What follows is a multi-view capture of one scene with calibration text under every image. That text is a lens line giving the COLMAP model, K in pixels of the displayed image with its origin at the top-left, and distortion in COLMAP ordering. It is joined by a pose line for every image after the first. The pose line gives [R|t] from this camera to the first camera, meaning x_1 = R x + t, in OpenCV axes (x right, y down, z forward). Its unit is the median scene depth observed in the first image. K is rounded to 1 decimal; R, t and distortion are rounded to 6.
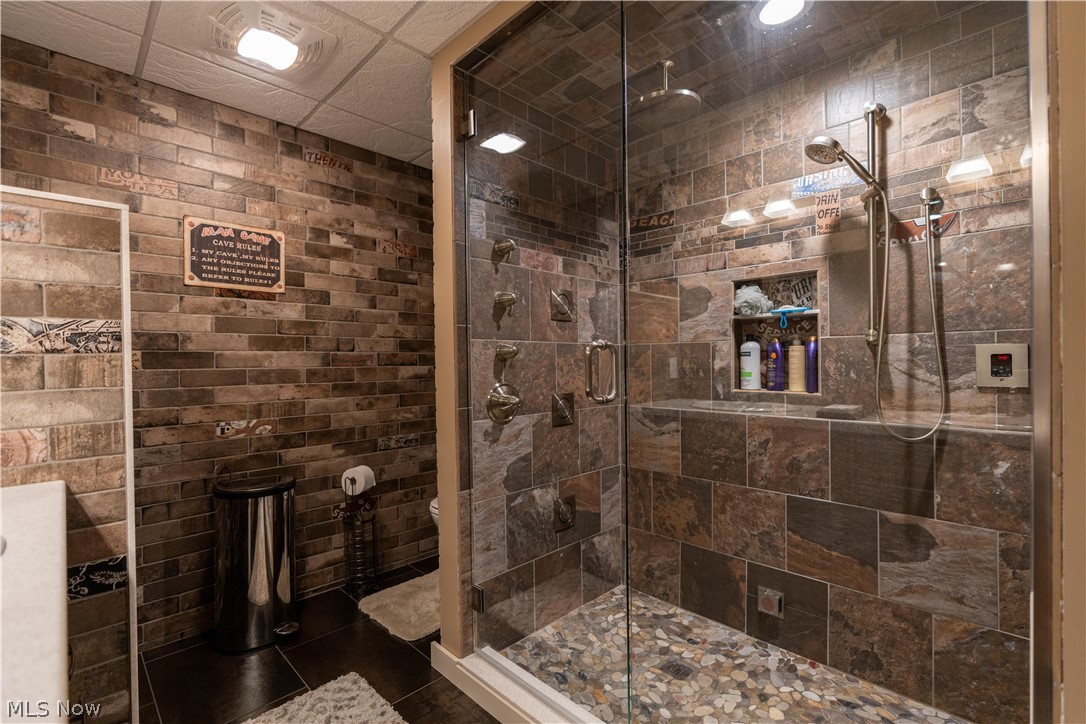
lens RADIAL K [[487.6, 0, 541.0], [0, 487.6, 361.7], [0, 0, 1]] dist [-0.004641, 0.001935]
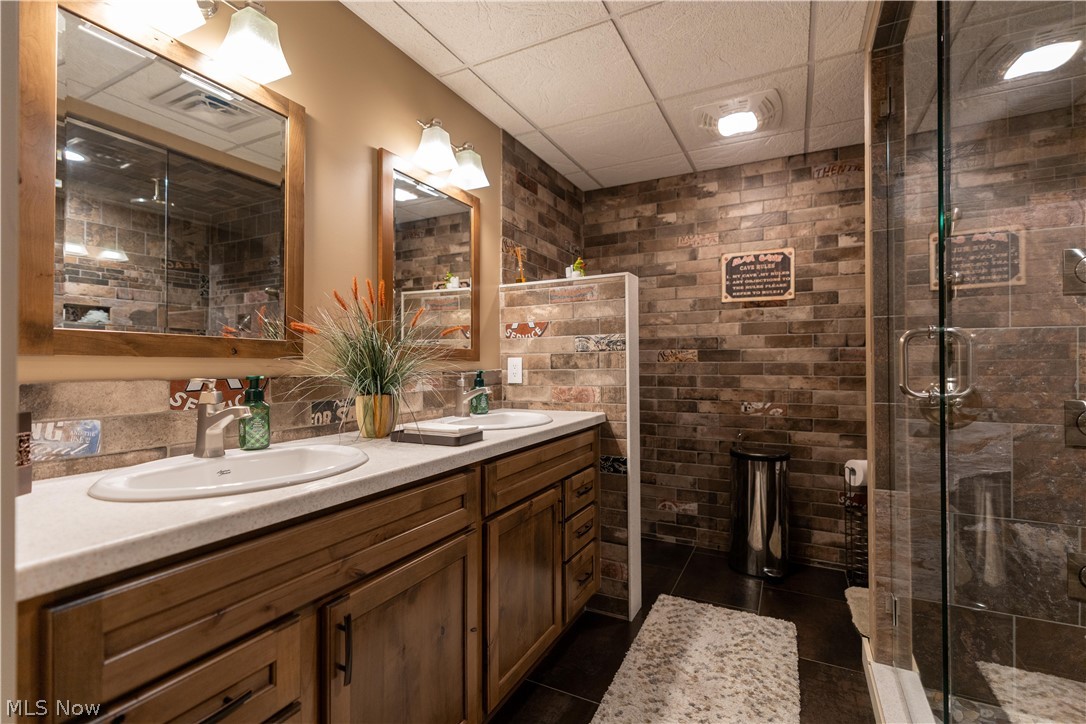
lens RADIAL K [[487.6, 0, 532.5], [0, 487.6, 360.2], [0, 0, 1]] dist [-0.004641, 0.001935]
pose [[0.285946, 0.001708, -0.958244, 0.448403], [-0.002841, 0.999996, 0.000935, 0.009682], [0.958241, 0.002455, 0.285950, 0.057567]]
